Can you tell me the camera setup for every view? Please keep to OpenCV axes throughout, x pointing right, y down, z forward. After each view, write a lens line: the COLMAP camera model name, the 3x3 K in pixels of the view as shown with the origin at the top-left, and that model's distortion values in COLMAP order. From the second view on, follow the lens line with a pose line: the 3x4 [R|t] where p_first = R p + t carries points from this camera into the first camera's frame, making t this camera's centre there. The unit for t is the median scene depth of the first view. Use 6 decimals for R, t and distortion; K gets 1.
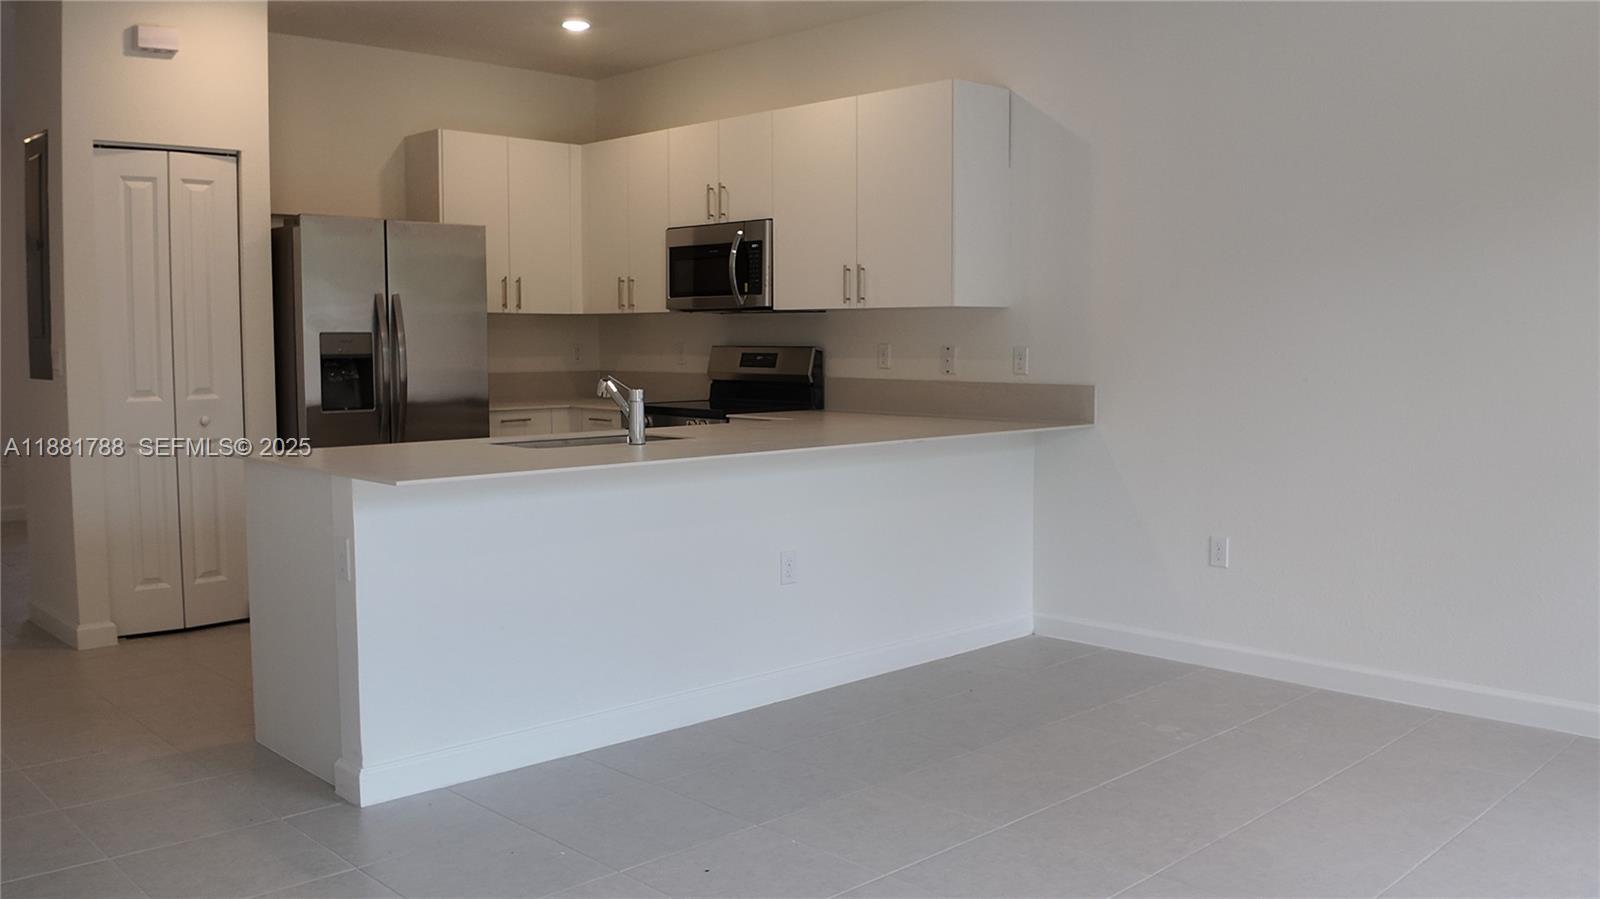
lens RADIAL K [[1338.4, 0, 800.0], [0, 1338.4, 449.5], [0, 0, 1]] dist [-0.003474, -0.192179]
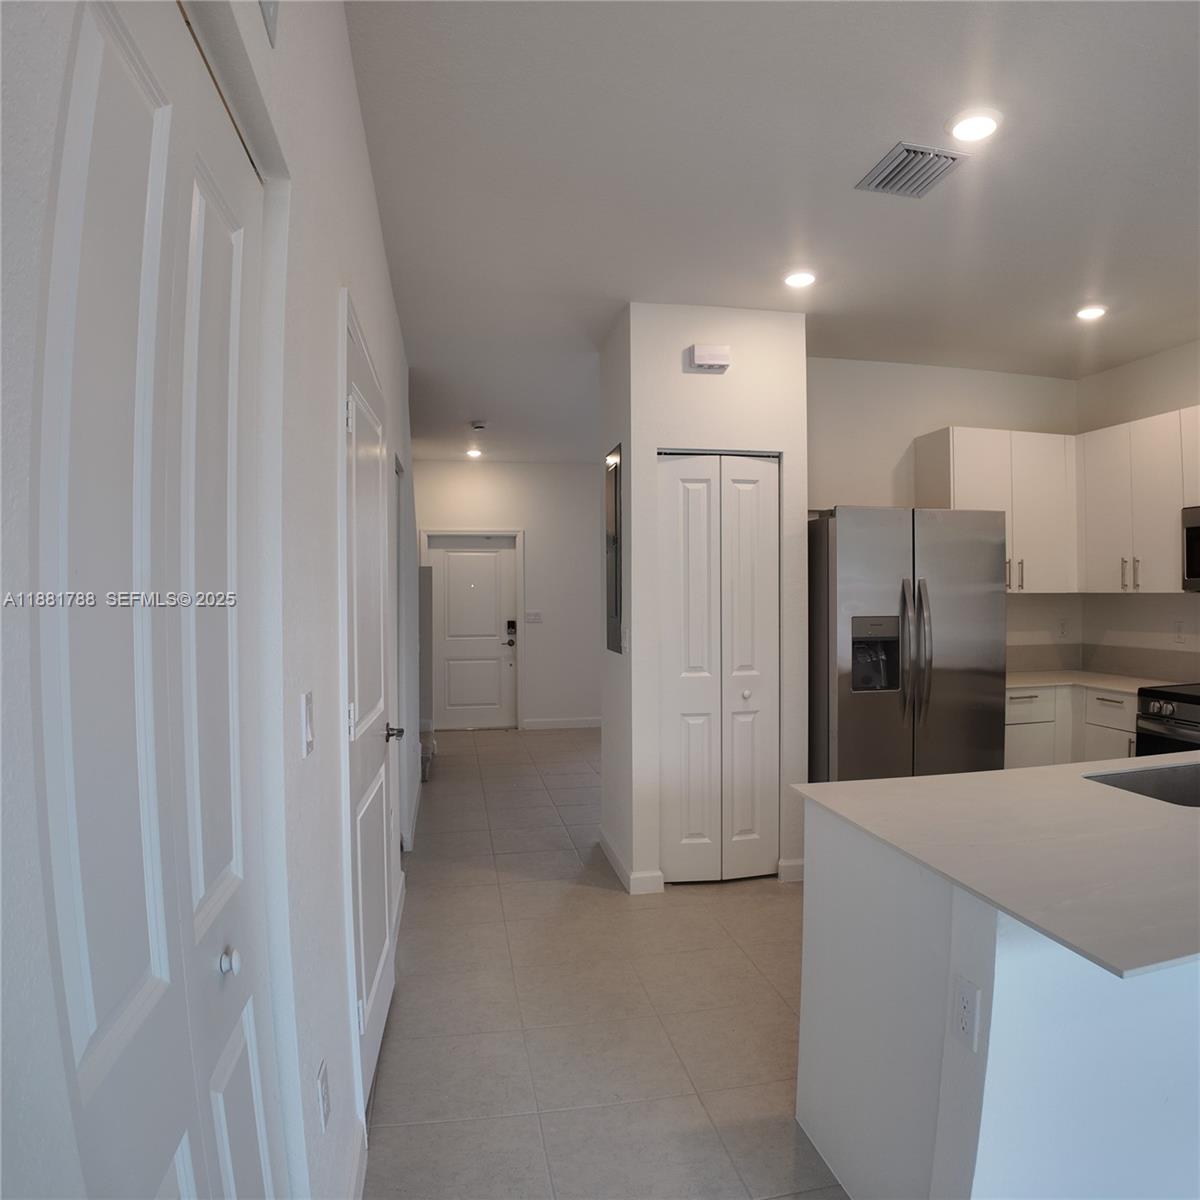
lens RADIAL K [[800.5, 0, 604.0], [0, 800.5, 600.1], [0, 0, 1]] dist [-0.059282, -0.078799]
pose [[0.837929, 0.002087, -0.545775, -0.173449], [-0.042379, 0.997222, -0.061251, -0.051671], [0.544132, 0.074454, 0.835690, 0.349847]]
